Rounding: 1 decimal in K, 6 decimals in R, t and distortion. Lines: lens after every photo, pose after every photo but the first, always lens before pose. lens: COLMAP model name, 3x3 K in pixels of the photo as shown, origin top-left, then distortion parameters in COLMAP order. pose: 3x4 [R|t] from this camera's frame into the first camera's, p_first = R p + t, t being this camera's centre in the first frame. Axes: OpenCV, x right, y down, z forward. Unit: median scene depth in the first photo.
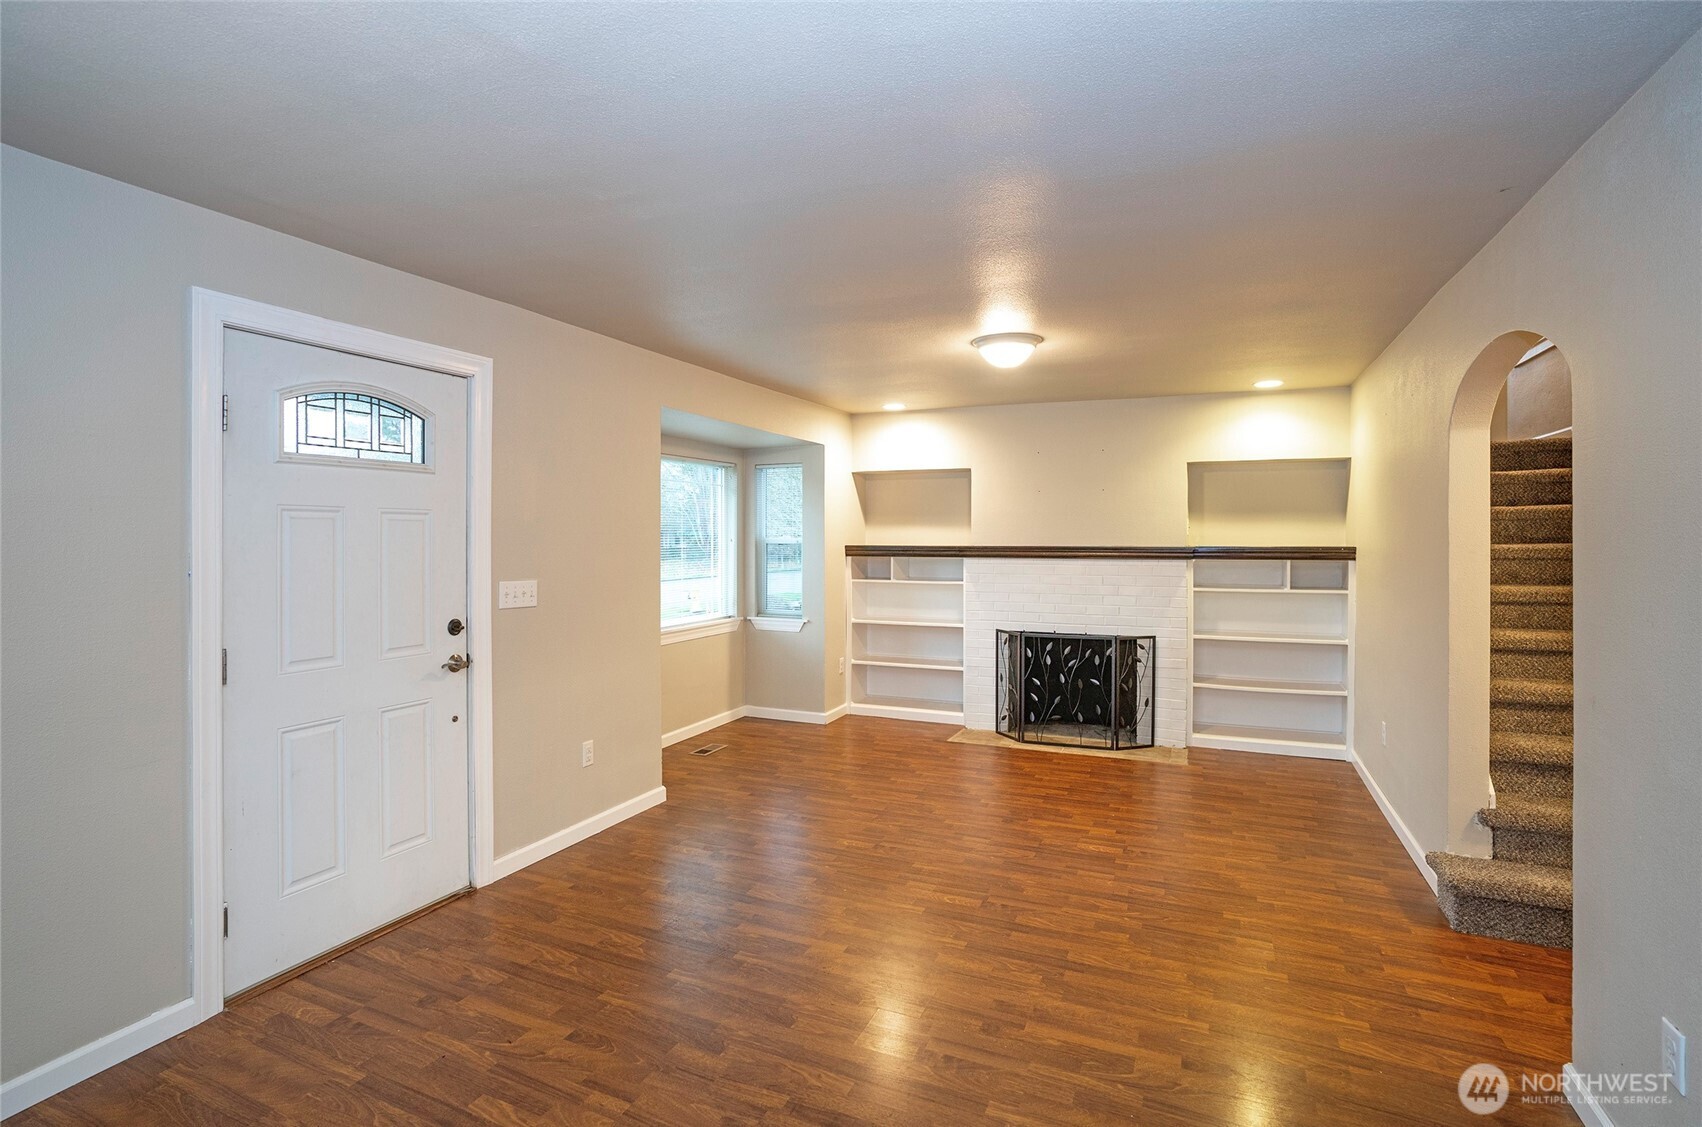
lens RADIAL K [[830.0, 0, 851.3], [0, 830.0, 557.7], [0, 0, 1]] dist [-0.073257, 0.036404]
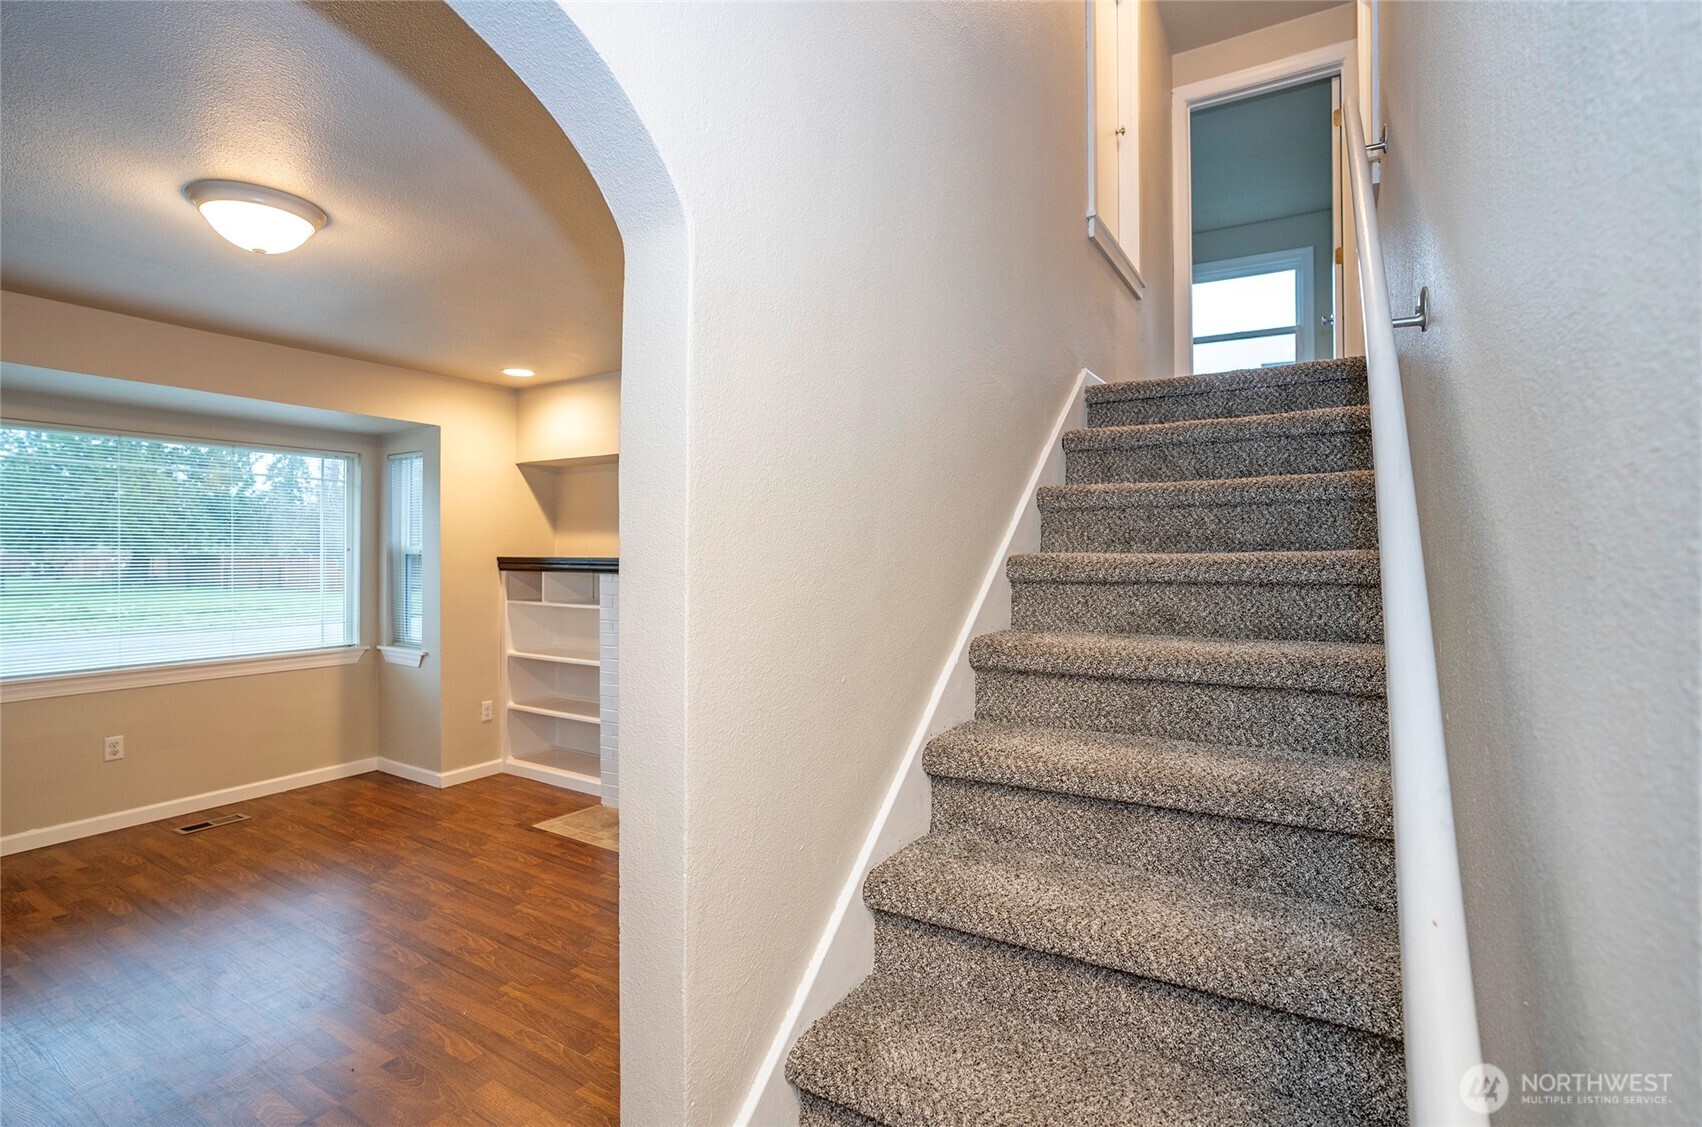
lens RADIAL K [[803.5, 0, 866.4], [0, 803.5, 556.5], [0, 0, 1]] dist [-0.069838, 0.031988]
pose [[0.992166, 0.002896, -0.124895, 0.502534], [-0.005283, 0.999809, -0.018791, -0.003398], [0.124816, 0.019304, 0.991992, 0.352808]]
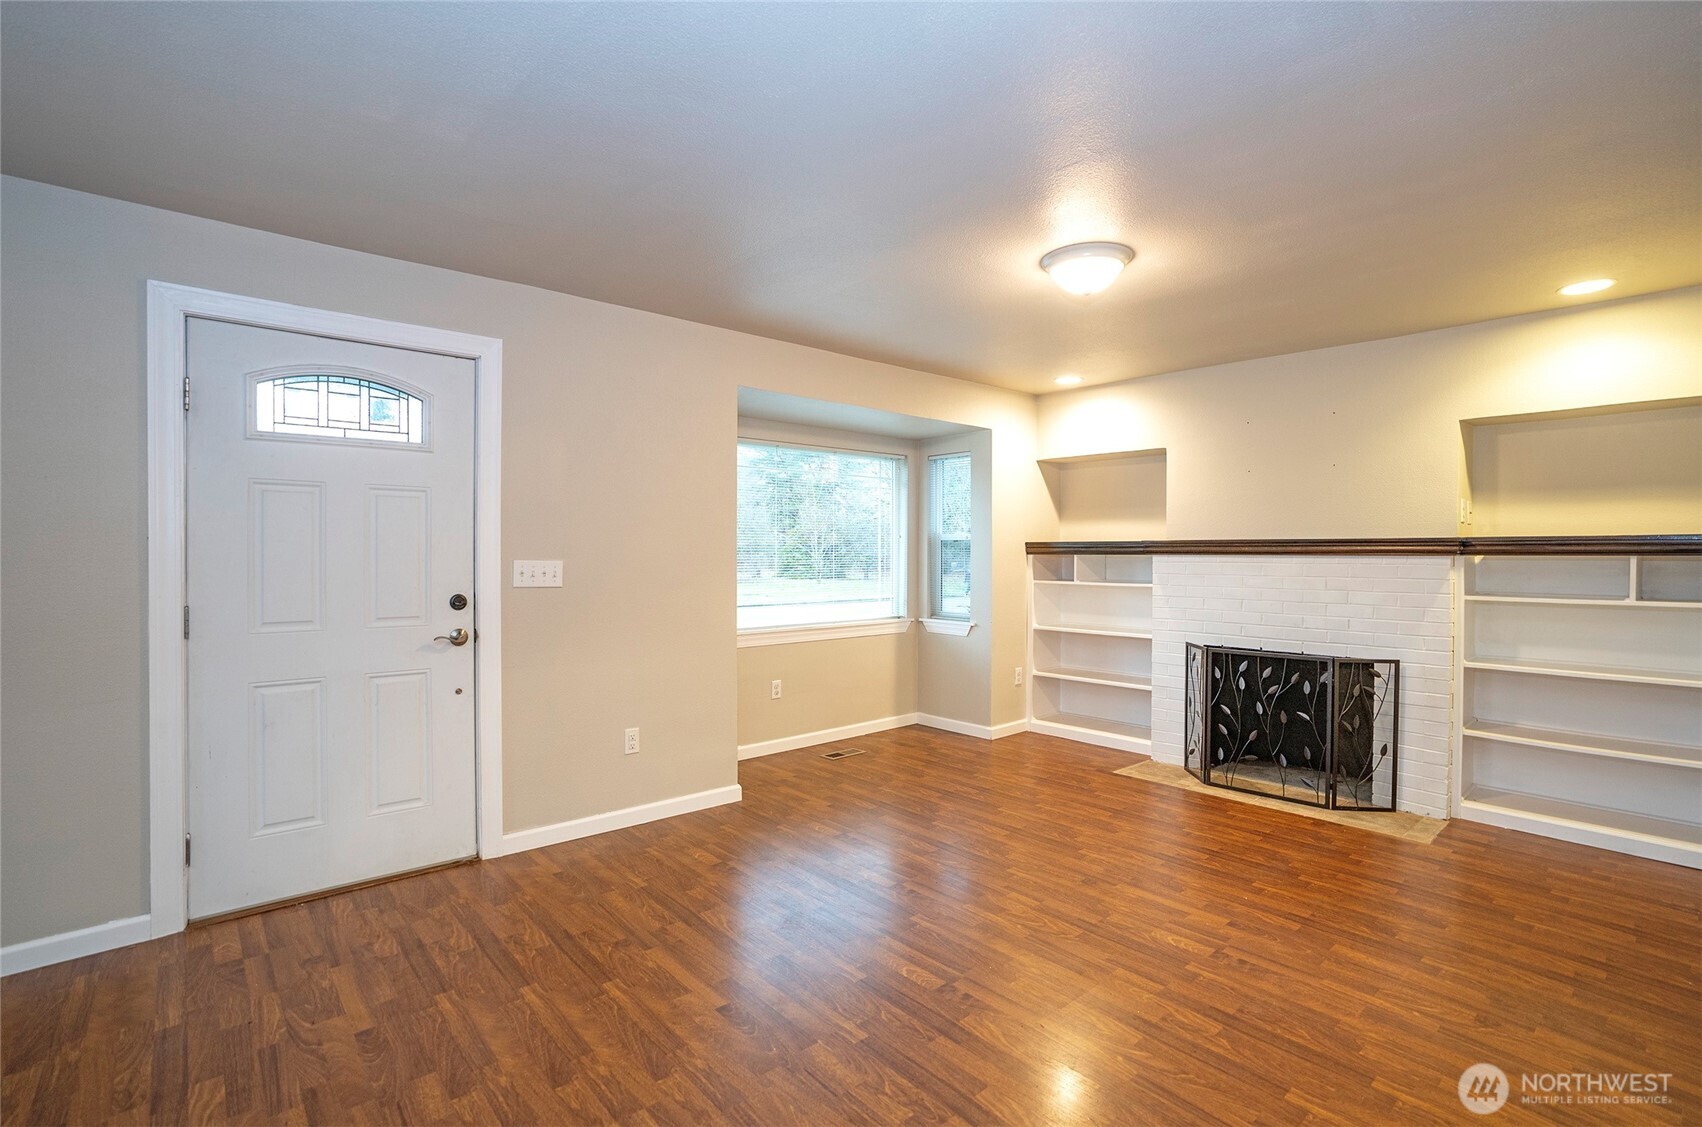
lens RADIAL K [[793.9, 0, 864.0], [0, 793.9, 575.5], [0, 0, 1]] dist [-0.065842, 0.031036]
pose [[0.911594, 0.013217, -0.410879, 0.215550], [-0.012629, 0.999912, 0.004145, 0.022940], [0.410898, 0.001410, 0.911680, 0.174934]]
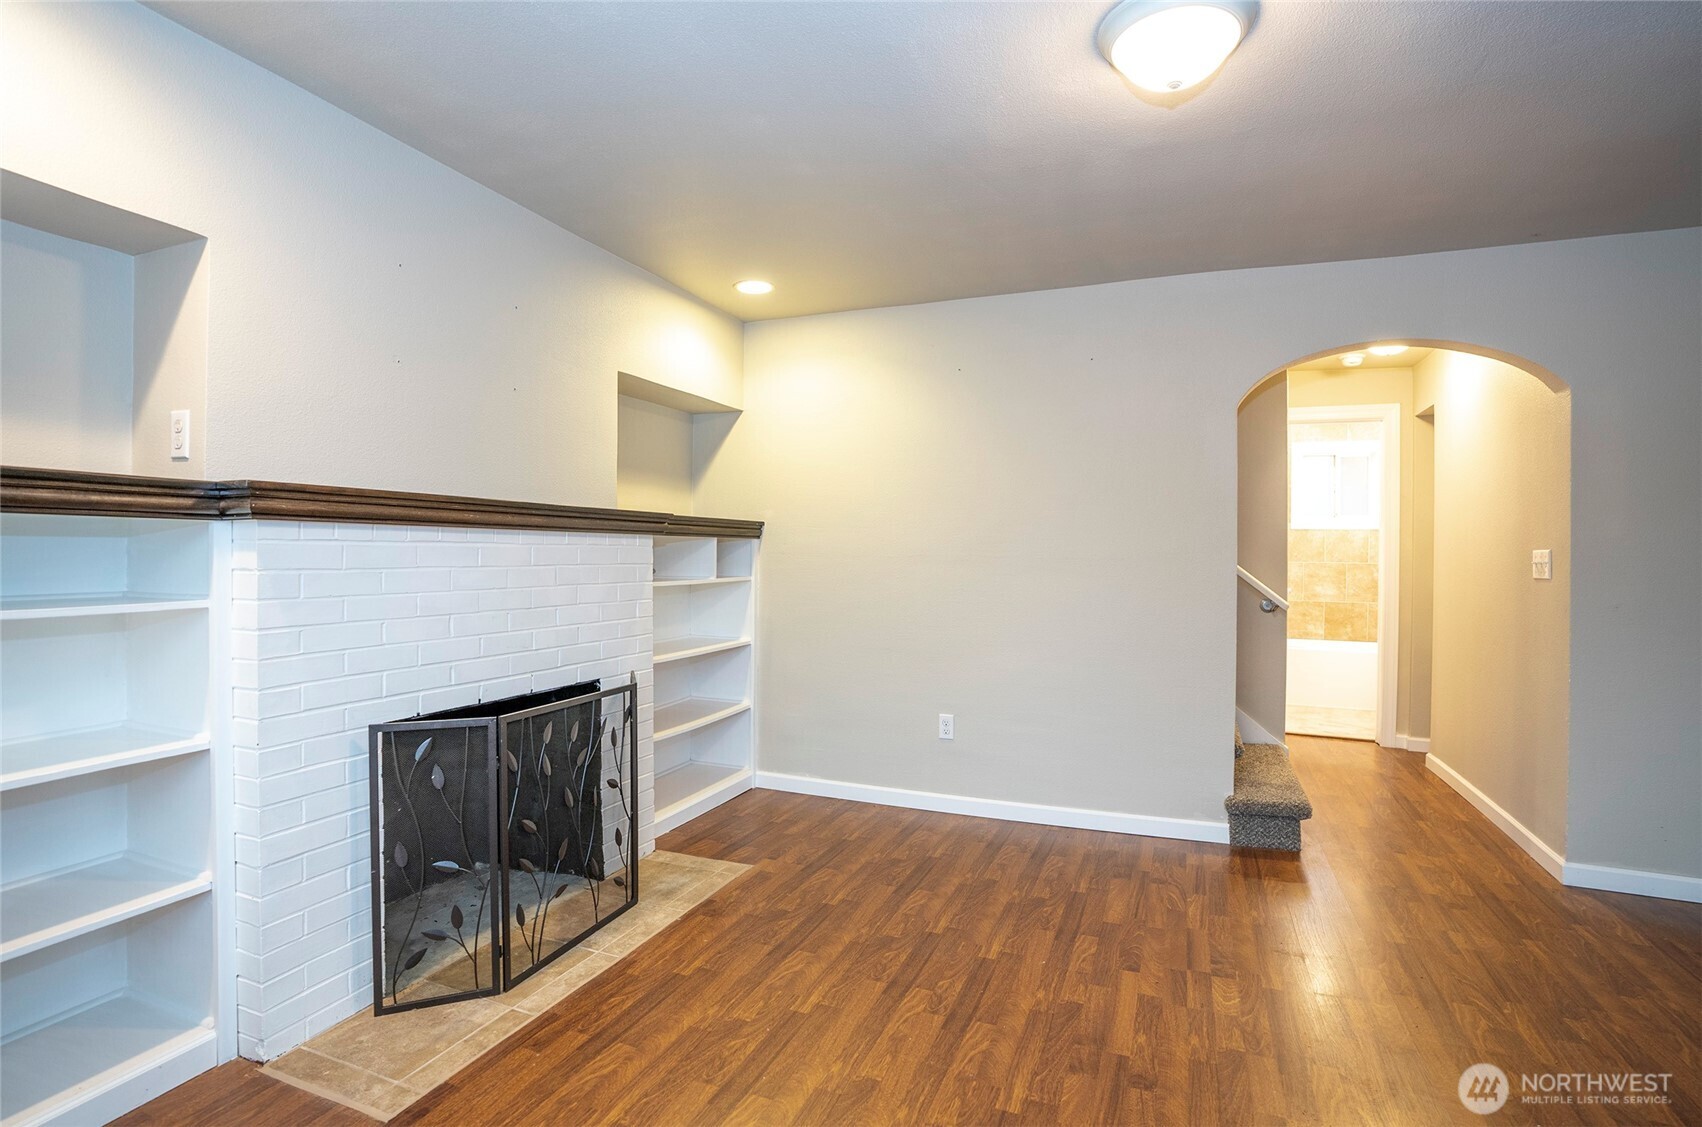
lens RADIAL K [[803.5, 0, 866.4], [0, 803.5, 556.5], [0, 0, 1]] dist [-0.069838, 0.031988]
pose [[-0.039297, -0.005342, 0.999213, -0.173673], [0.010617, 0.999927, 0.005764, 0.016308], [-0.999171, 0.010835, -0.039238, 0.851323]]
